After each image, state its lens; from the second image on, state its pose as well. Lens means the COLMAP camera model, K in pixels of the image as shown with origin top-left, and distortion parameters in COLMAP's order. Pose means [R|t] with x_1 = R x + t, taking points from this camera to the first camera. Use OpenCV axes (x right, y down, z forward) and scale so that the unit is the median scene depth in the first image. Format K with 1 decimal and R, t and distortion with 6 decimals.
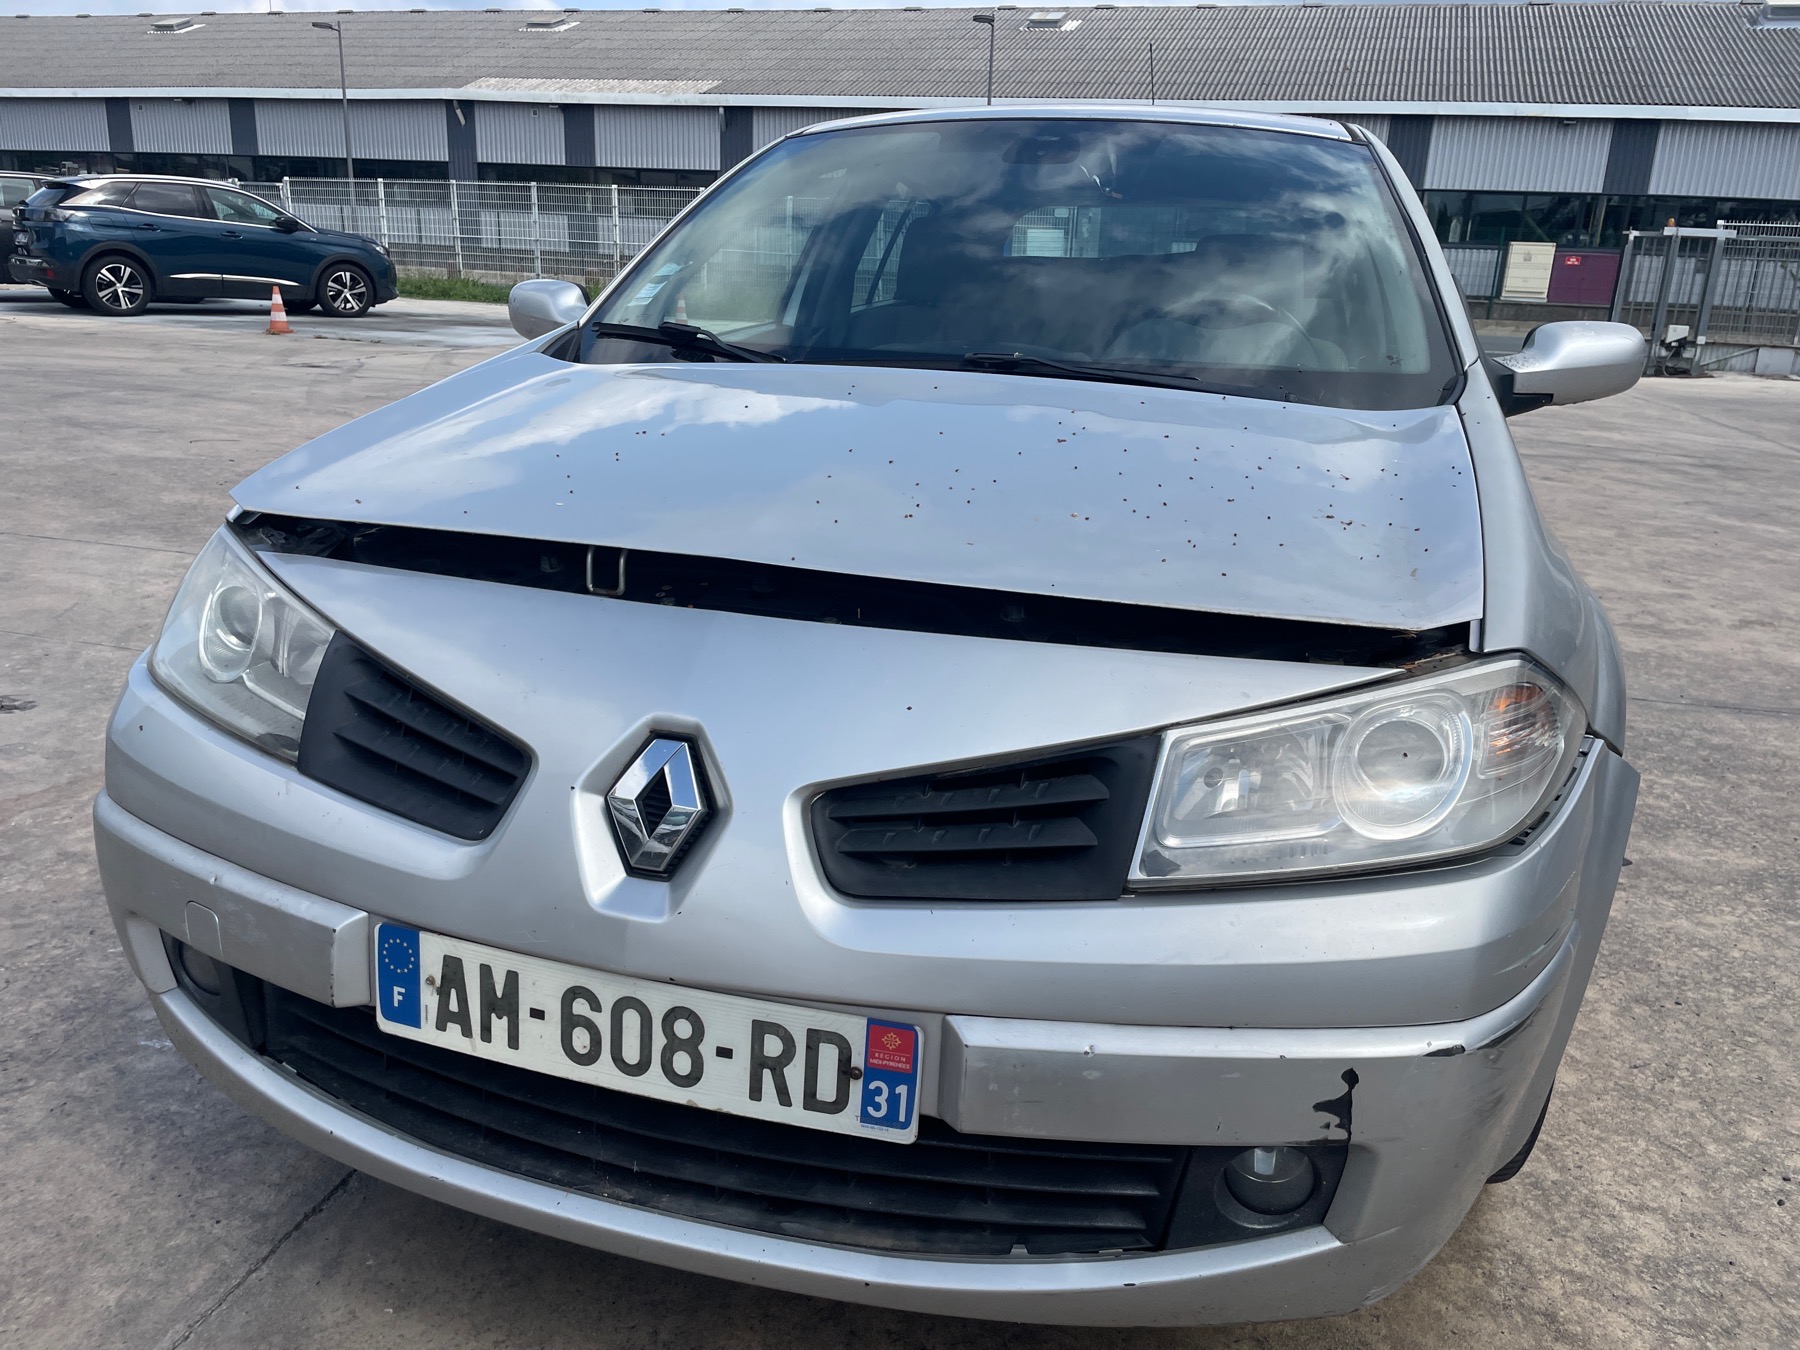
lens RADIAL K [[1364.3, 0, 917.0], [0, 1364.3, 689.7], [0, 0, 1]] dist [0.073666, -0.096715]
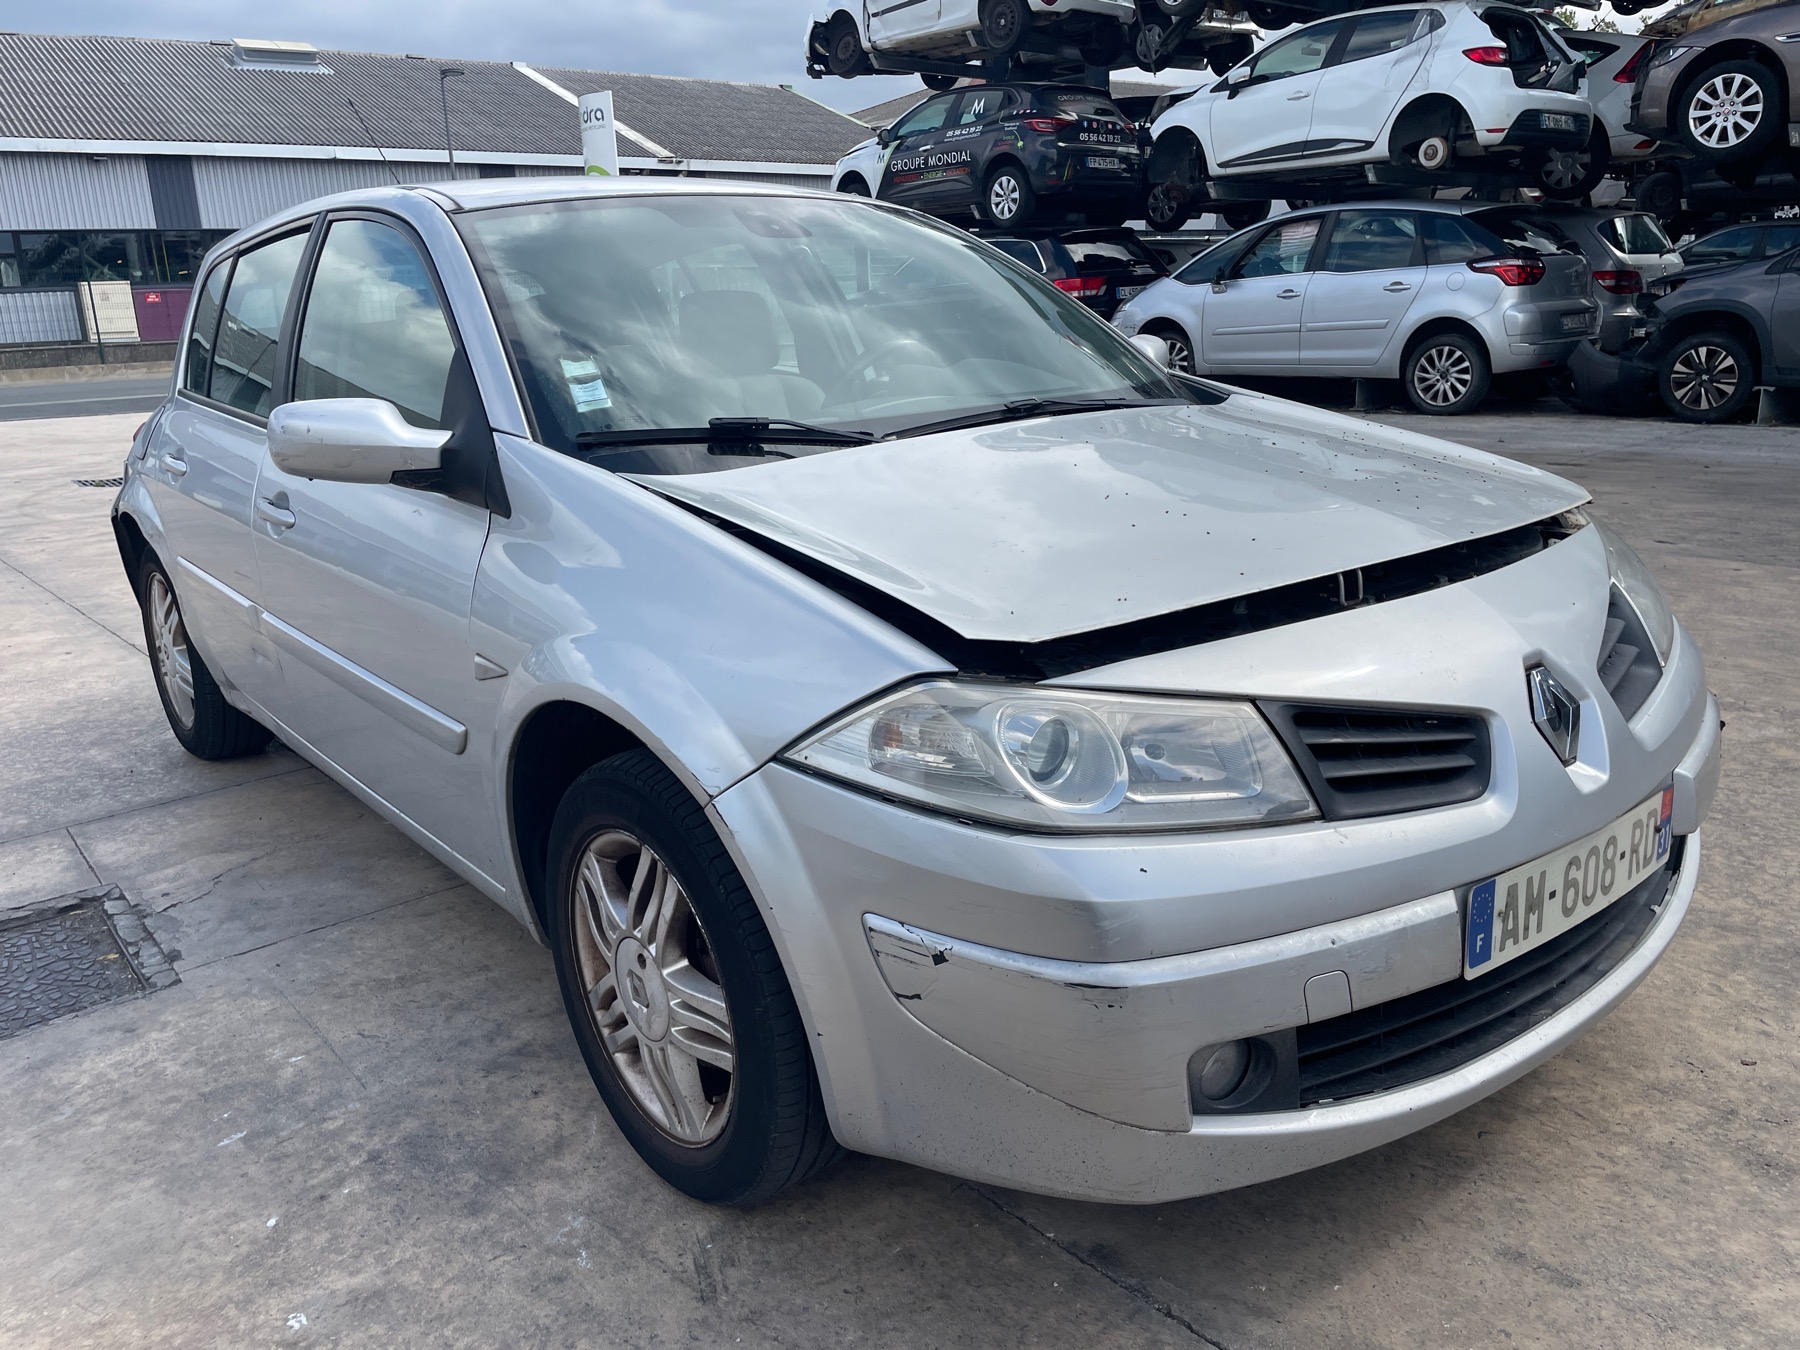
lens RADIAL K [[1364.3, 0, 905.8], [0, 1364.3, 692.2], [0, 0, 1]] dist [0.073666, -0.096715]
pose [[0.568201, -0.286630, 0.771356, -0.119440], [0.300864, 0.944838, 0.129470, -0.023164], [-0.765917, 0.158508, 0.623095, 0.045696]]
